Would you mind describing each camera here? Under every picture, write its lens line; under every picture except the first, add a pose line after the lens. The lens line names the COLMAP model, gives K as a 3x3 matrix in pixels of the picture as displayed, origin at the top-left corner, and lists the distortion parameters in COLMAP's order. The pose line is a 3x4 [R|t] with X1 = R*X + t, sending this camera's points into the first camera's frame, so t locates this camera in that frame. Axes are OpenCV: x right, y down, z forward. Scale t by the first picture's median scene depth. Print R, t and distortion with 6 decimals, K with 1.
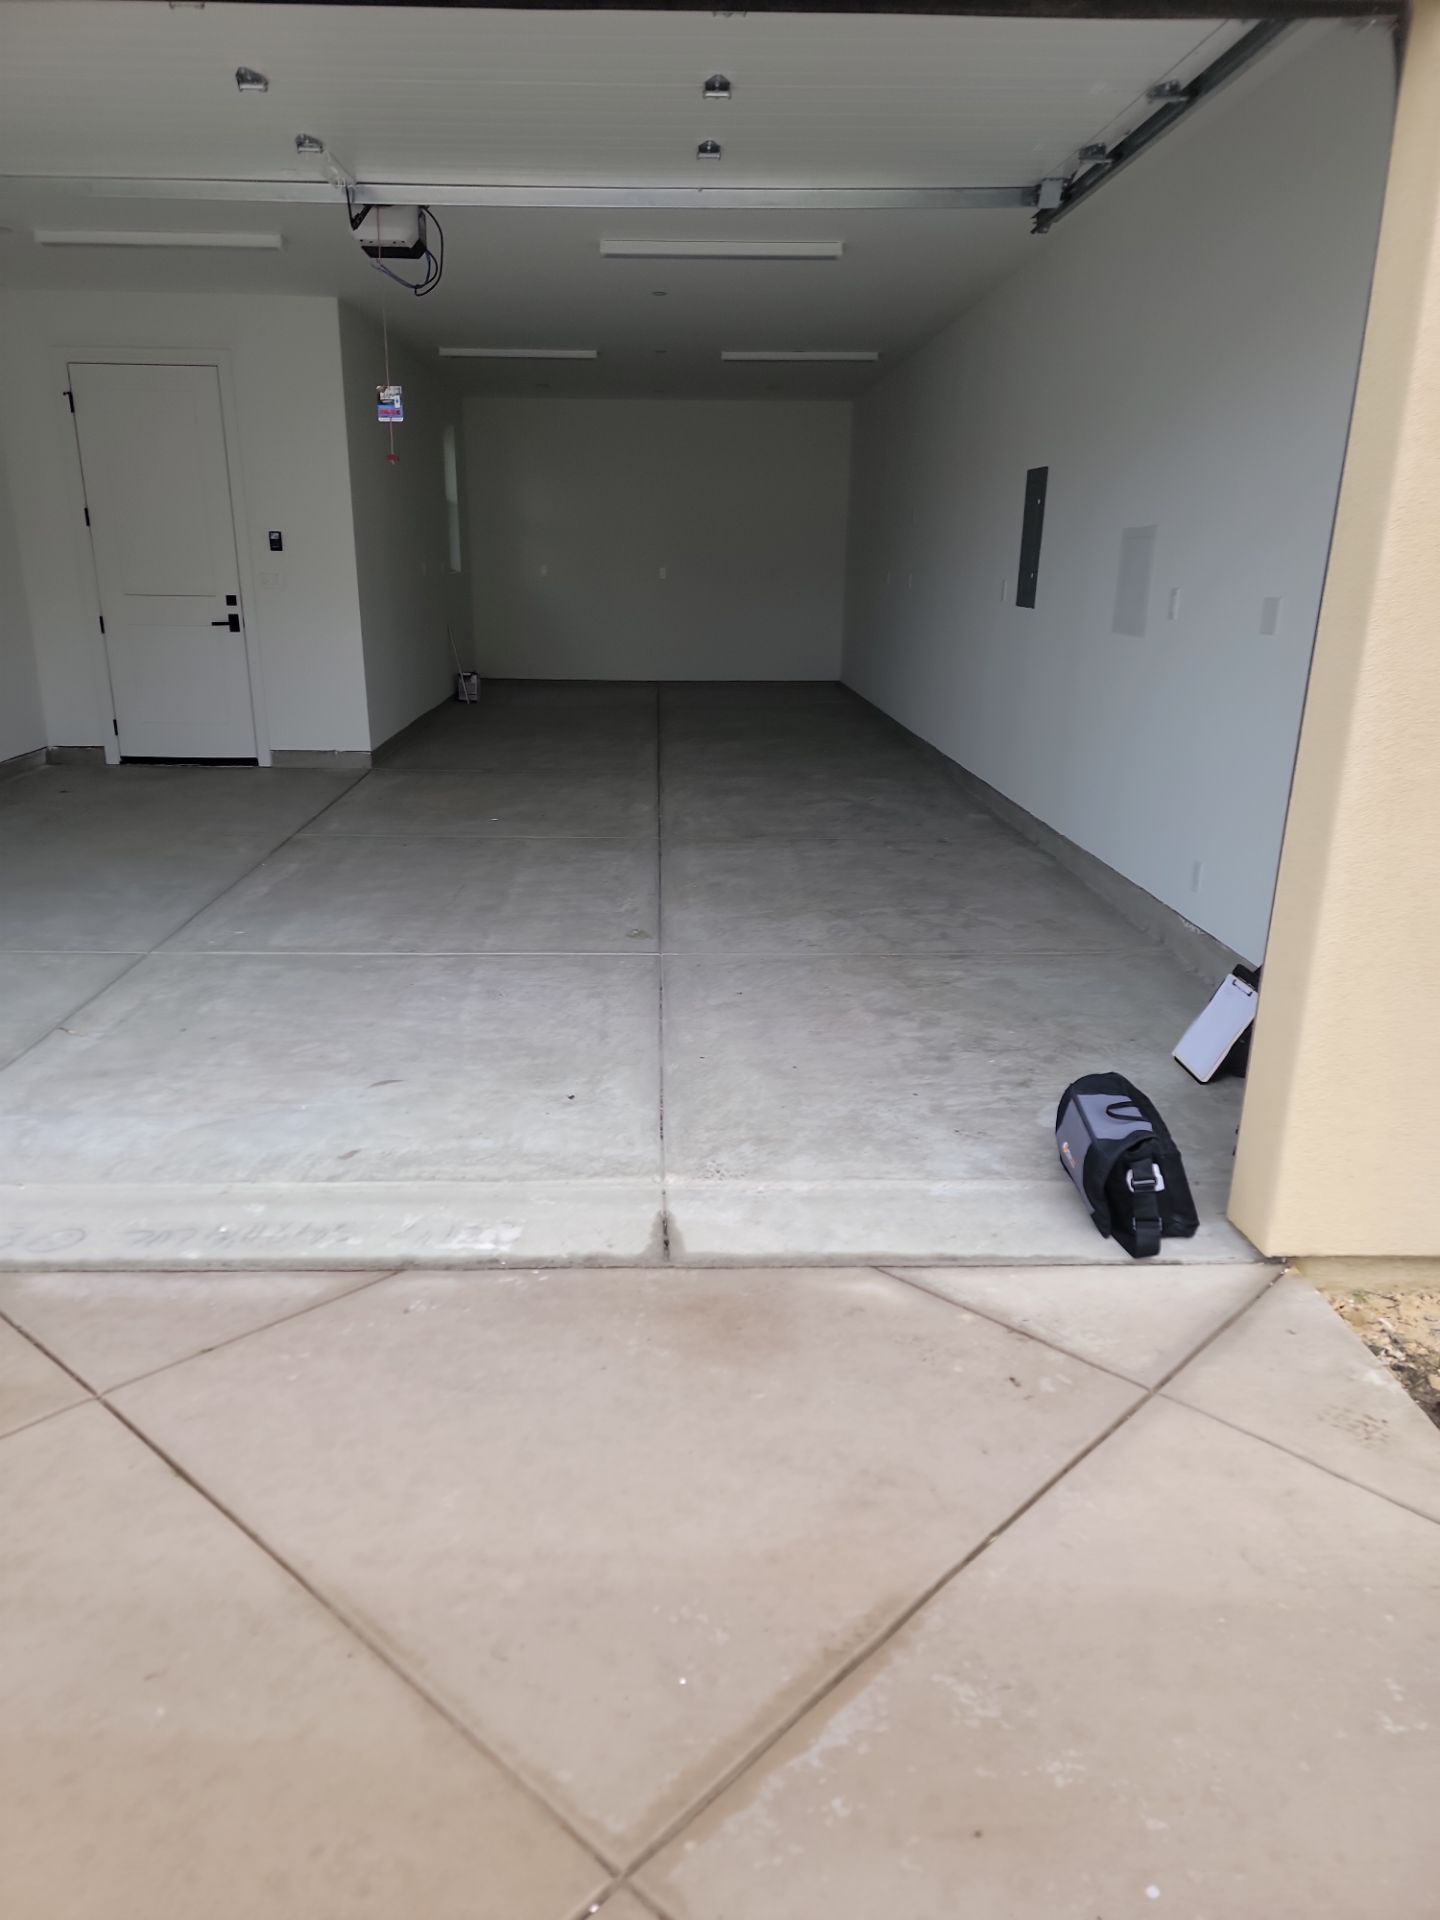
lens RADIAL K [[1333.2, 0, 682.0], [0, 1333.2, 968.8], [0, 0, 1]] dist [0.097174, -0.074992]
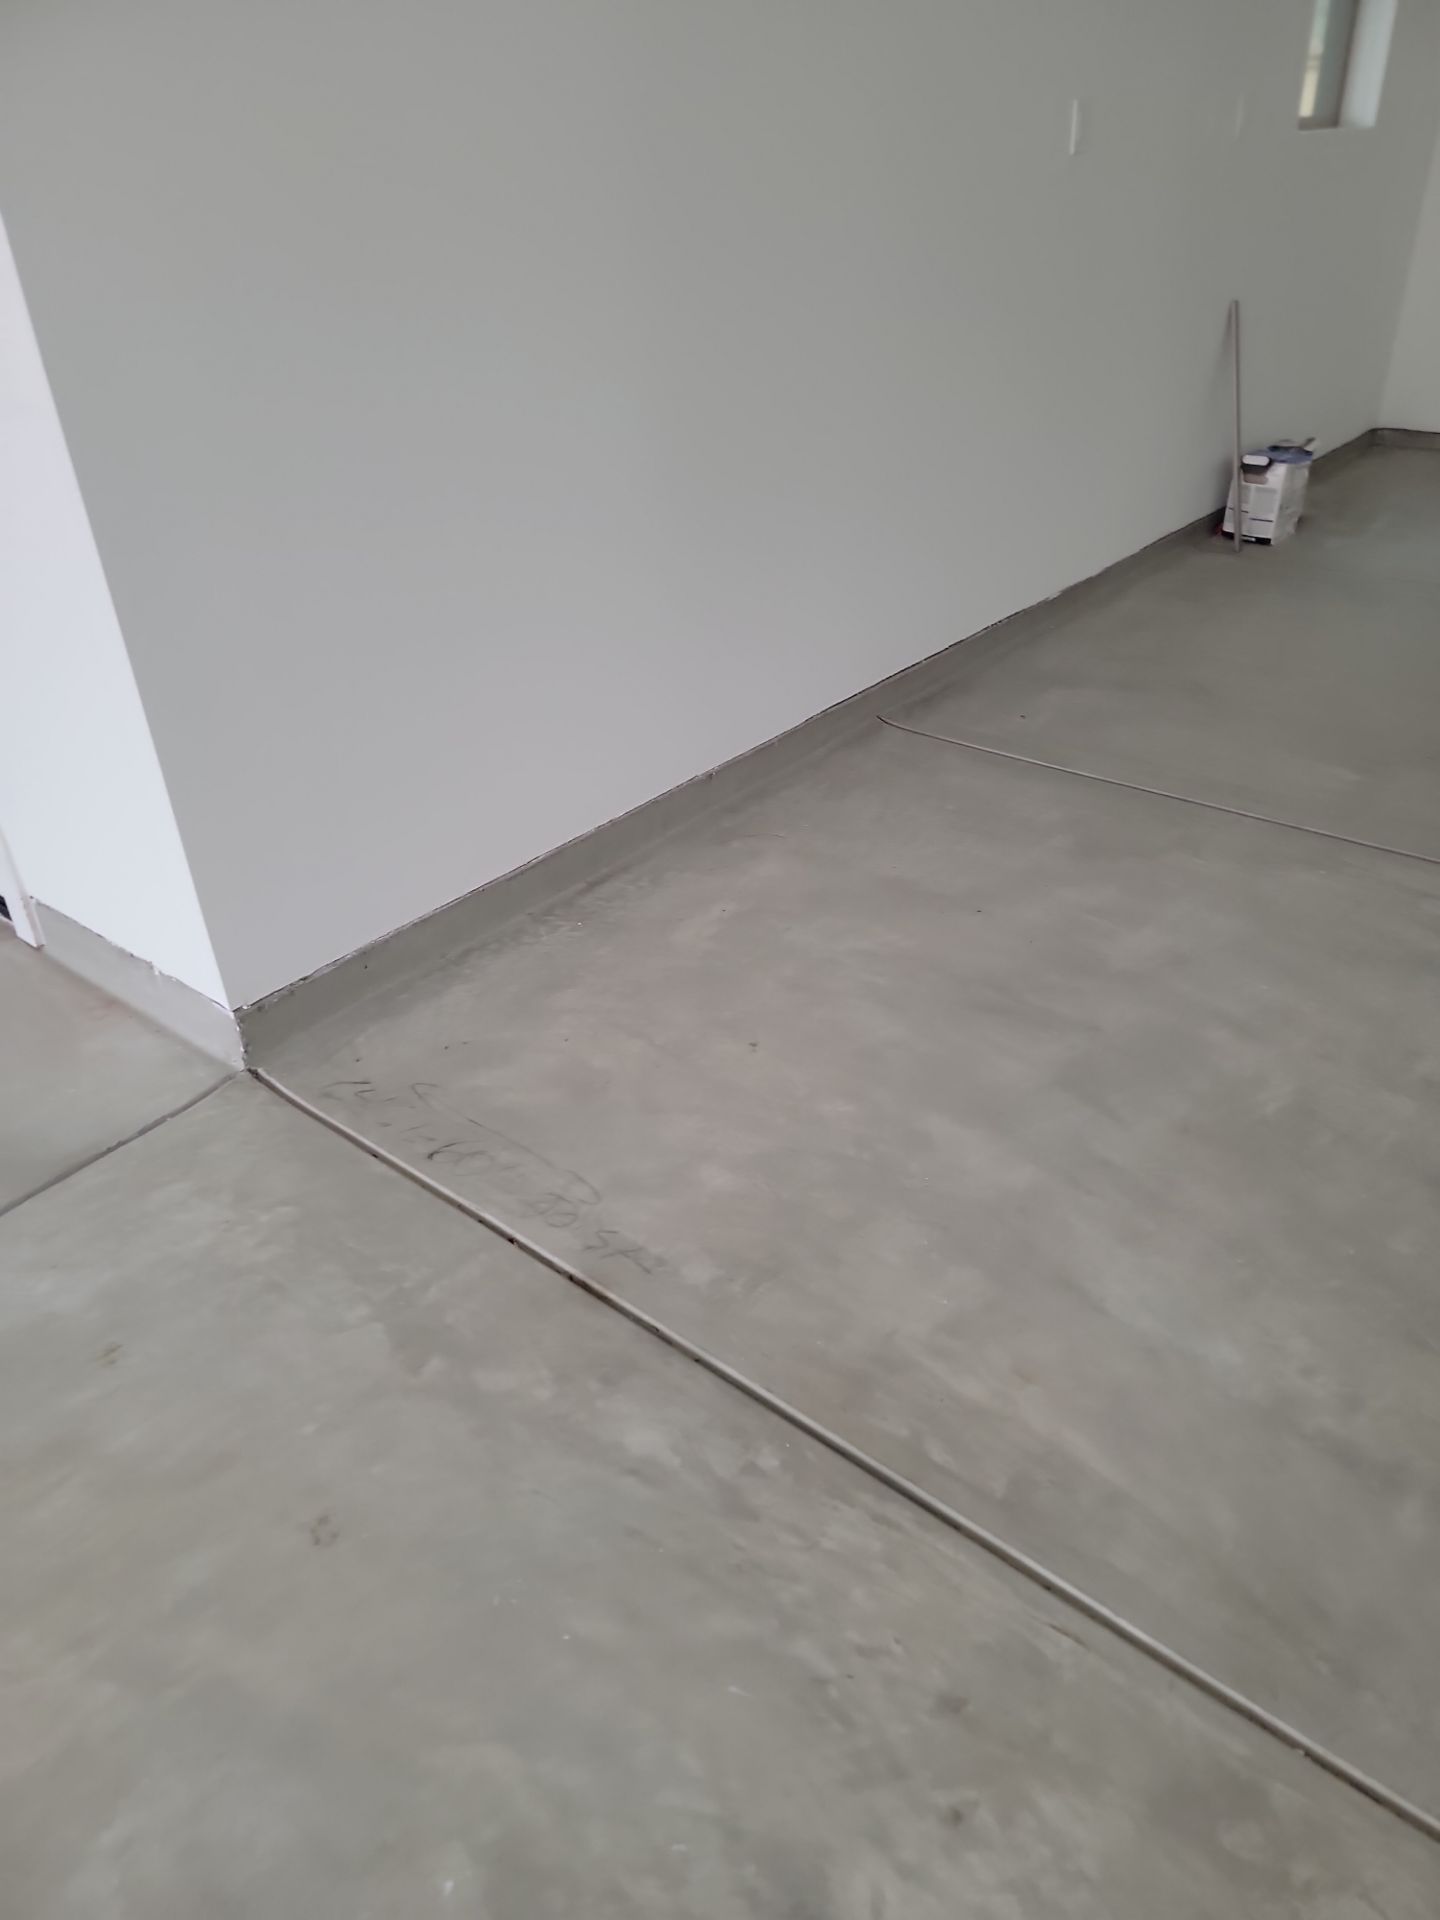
lens RADIAL K [[1328.3, 0, 684.8], [0, 1328.3, 956.3], [0, 0, 1]] dist [0.084105, -0.069808]
pose [[0.748418, 0.314154, -0.584104, -0.081064], [-0.157733, 0.939742, 0.303325, -0.511032], [0.644198, -0.134882, 0.752872, 1.771168]]
